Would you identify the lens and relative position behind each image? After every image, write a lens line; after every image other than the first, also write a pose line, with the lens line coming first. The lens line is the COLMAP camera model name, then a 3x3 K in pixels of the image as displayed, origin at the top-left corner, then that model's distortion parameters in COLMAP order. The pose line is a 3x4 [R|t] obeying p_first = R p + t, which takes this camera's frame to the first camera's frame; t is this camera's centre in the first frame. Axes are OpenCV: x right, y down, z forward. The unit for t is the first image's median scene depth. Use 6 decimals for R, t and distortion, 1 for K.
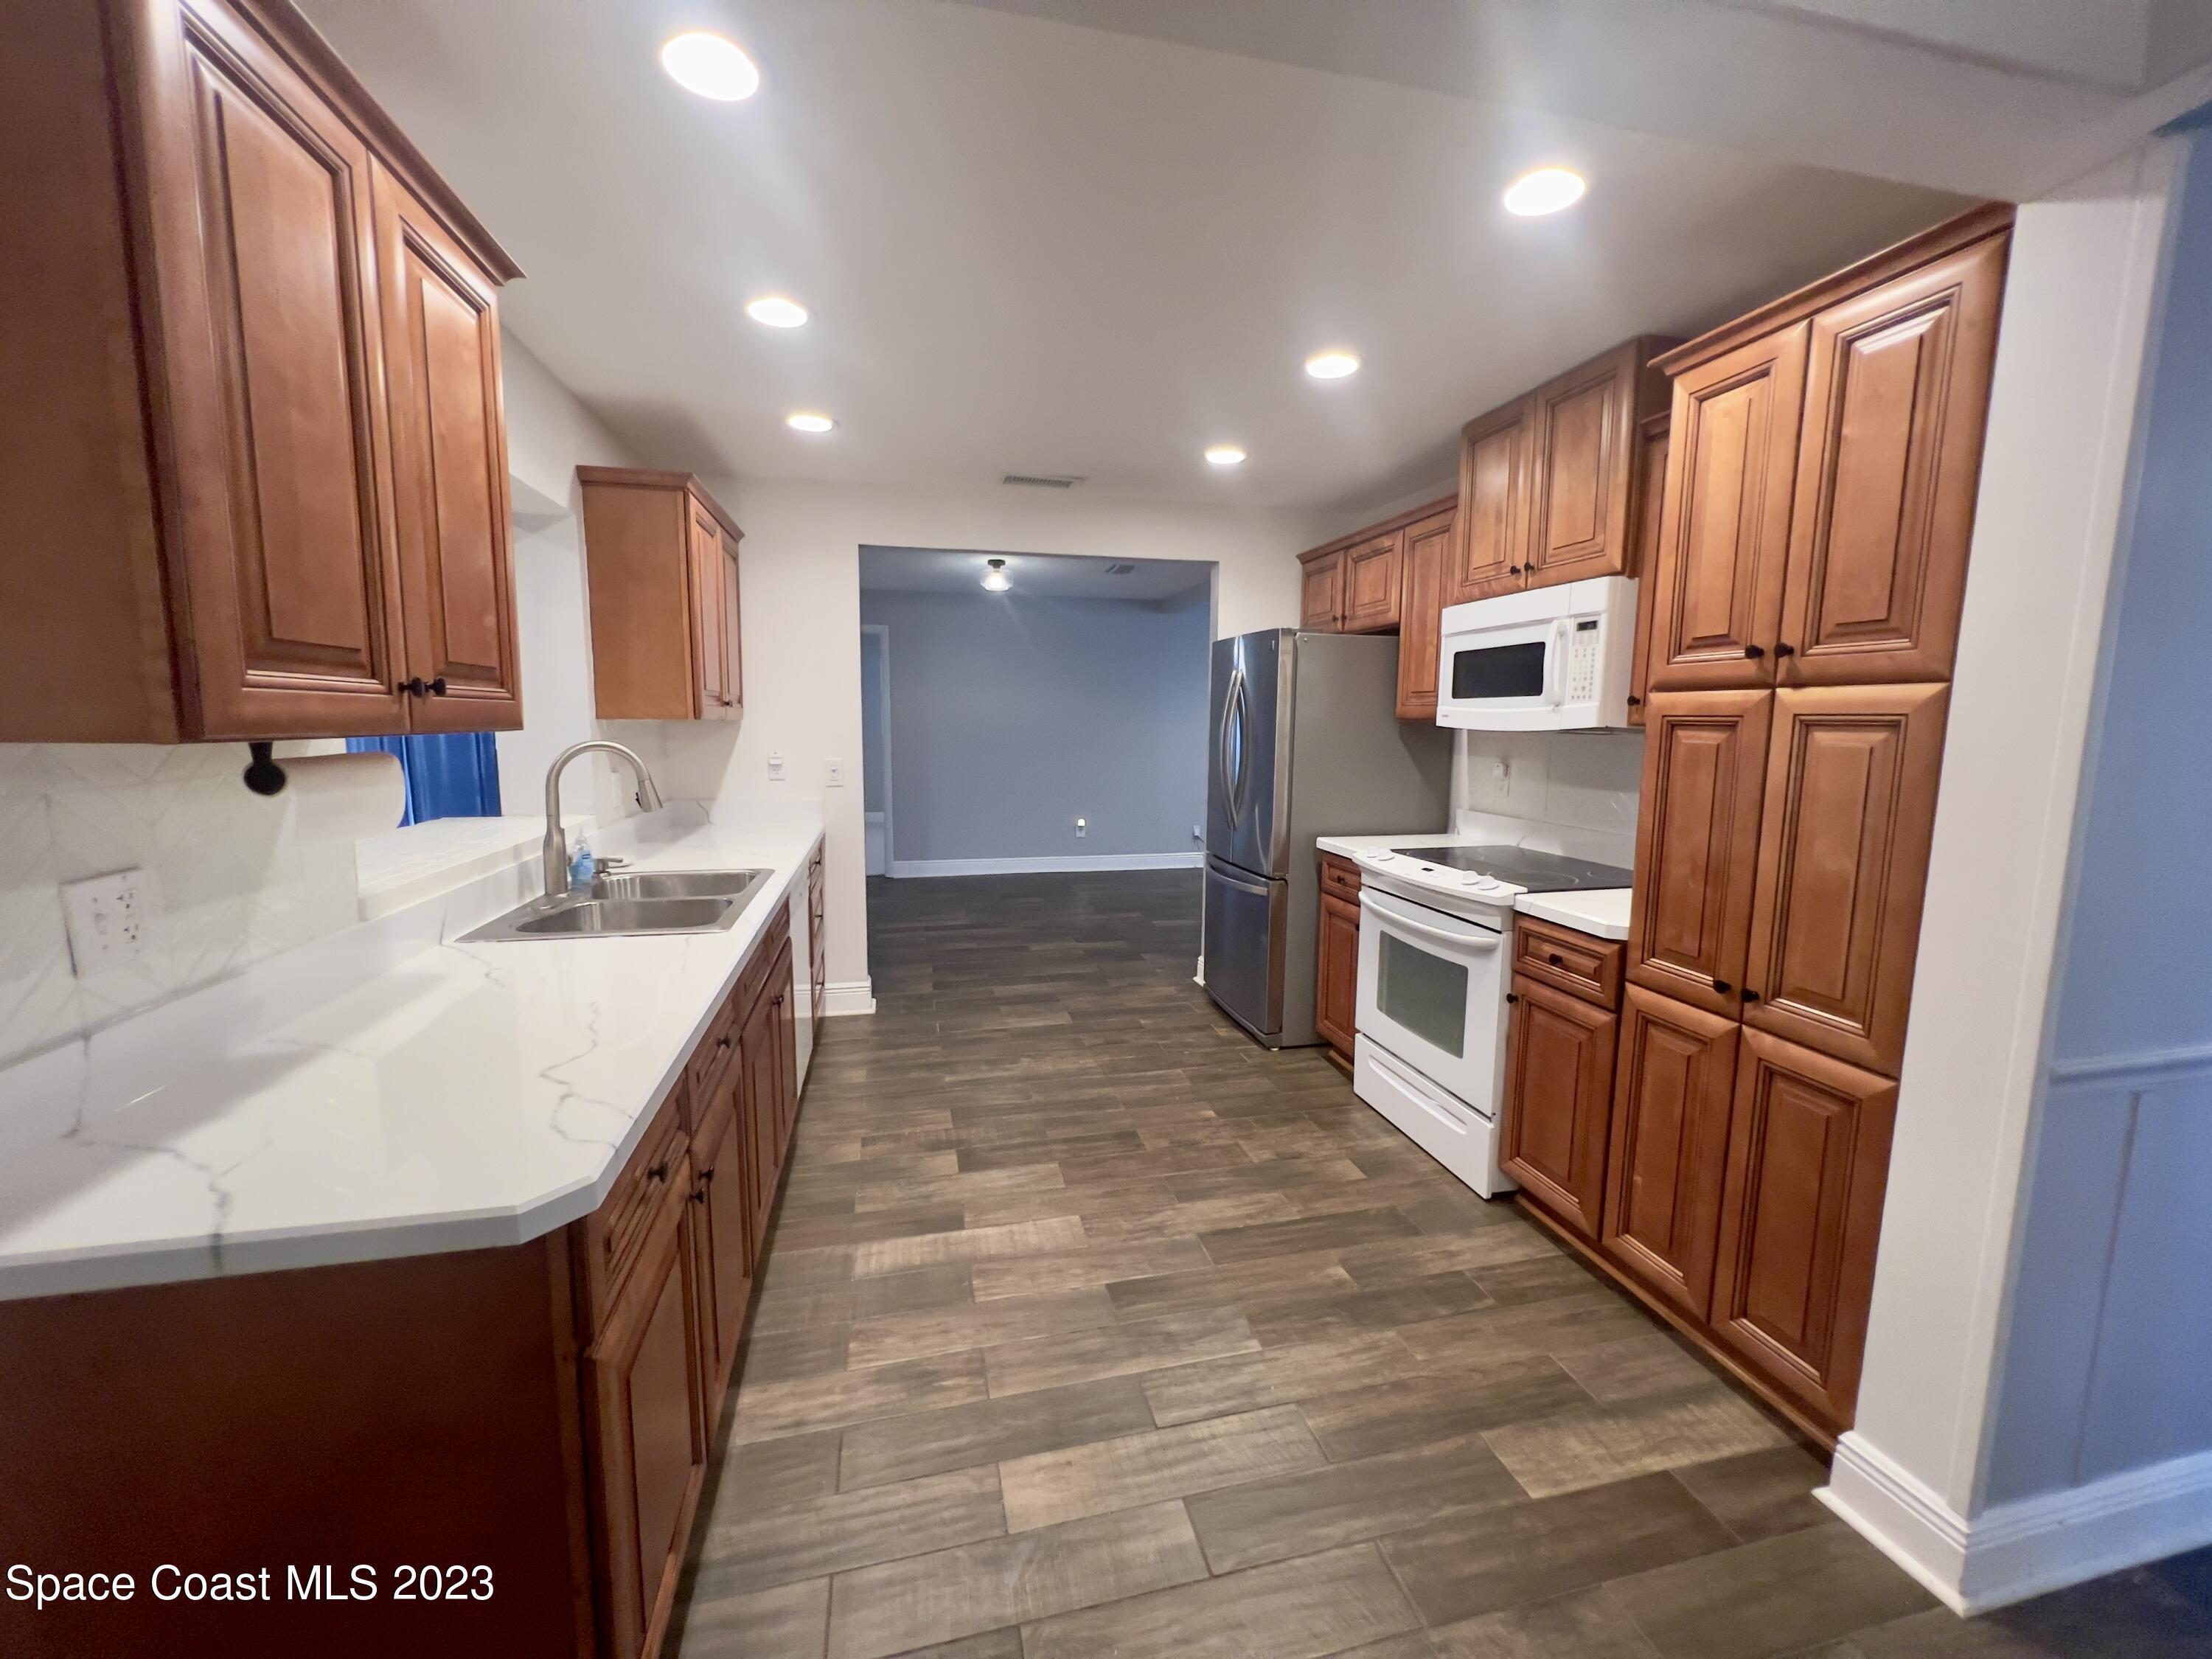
lens RADIAL K [[887.0, 0, 1106.5], [0, 887.0, 830.2], [0, 0, 1]] dist [-0.003277, 0.000468]
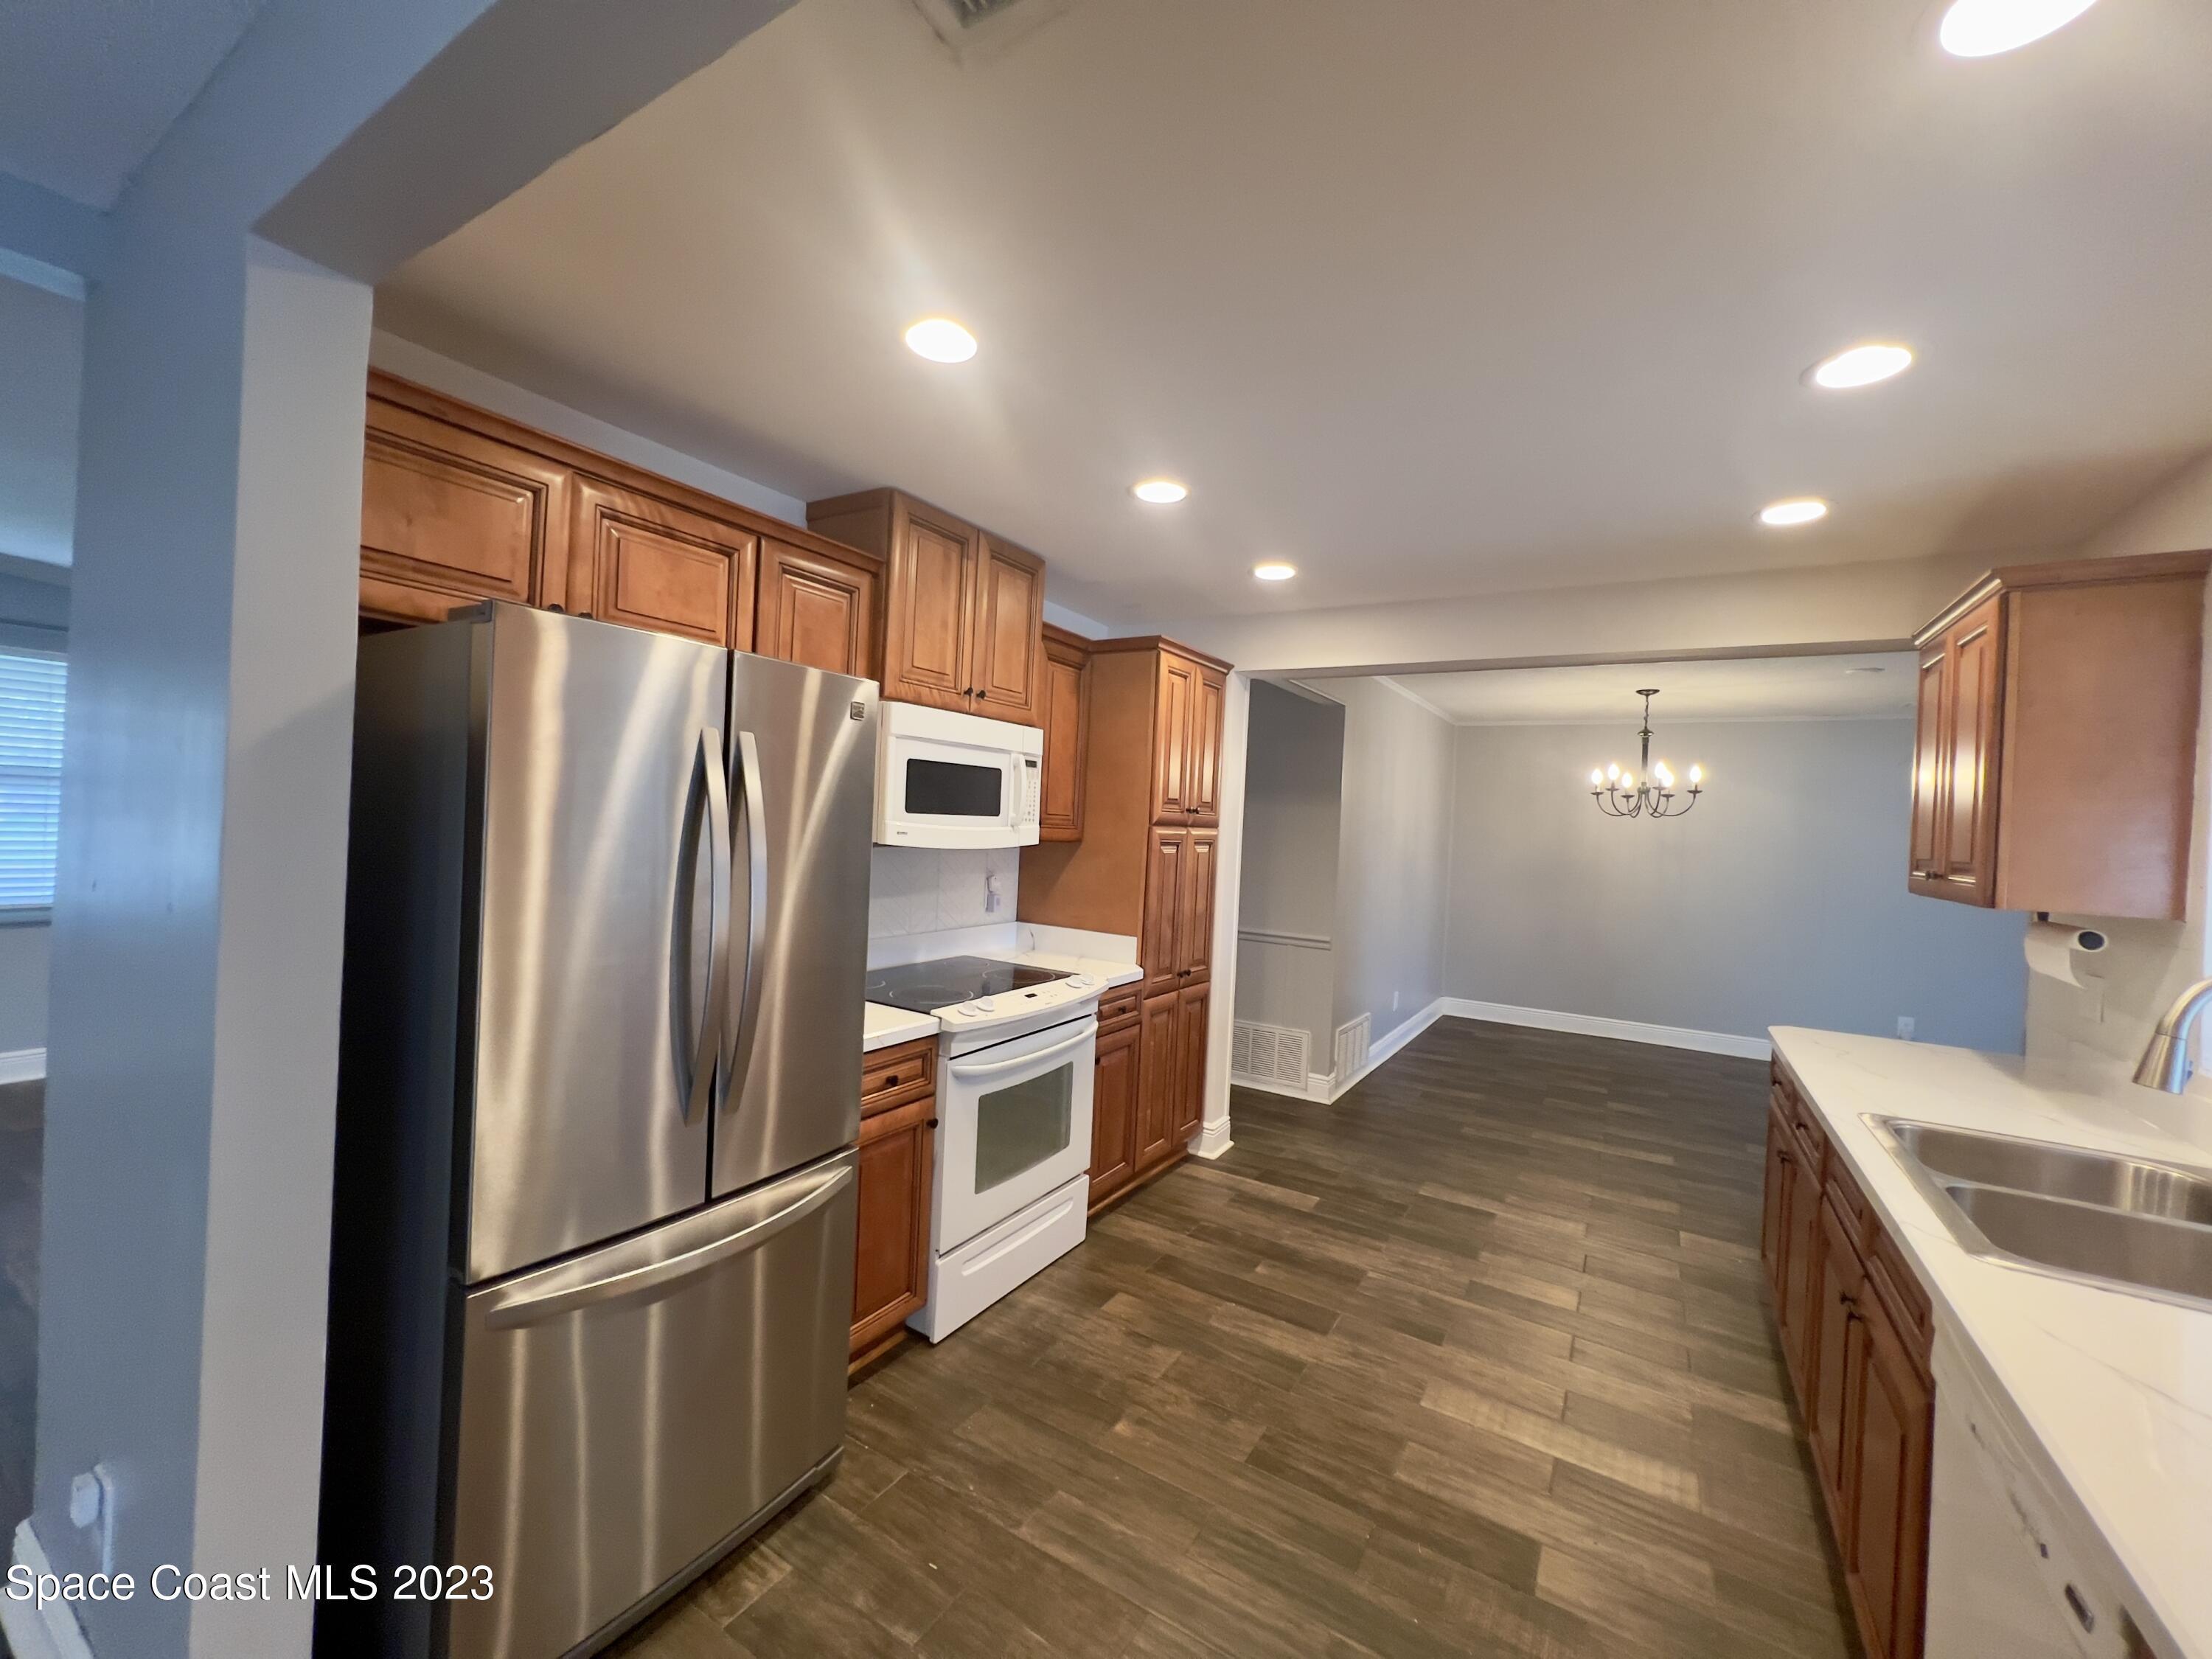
lens RADIAL K [[887.0, 0, 1101.6], [0, 887.0, 825.2], [0, 0, 1]] dist [-0.003277, 0.000468]
pose [[-0.707587, -0.045739, 0.705145, -0.388970], [0.035991, 0.994275, 0.100610, -0.247963], [-0.705709, 0.096569, -0.701889, 1.692330]]
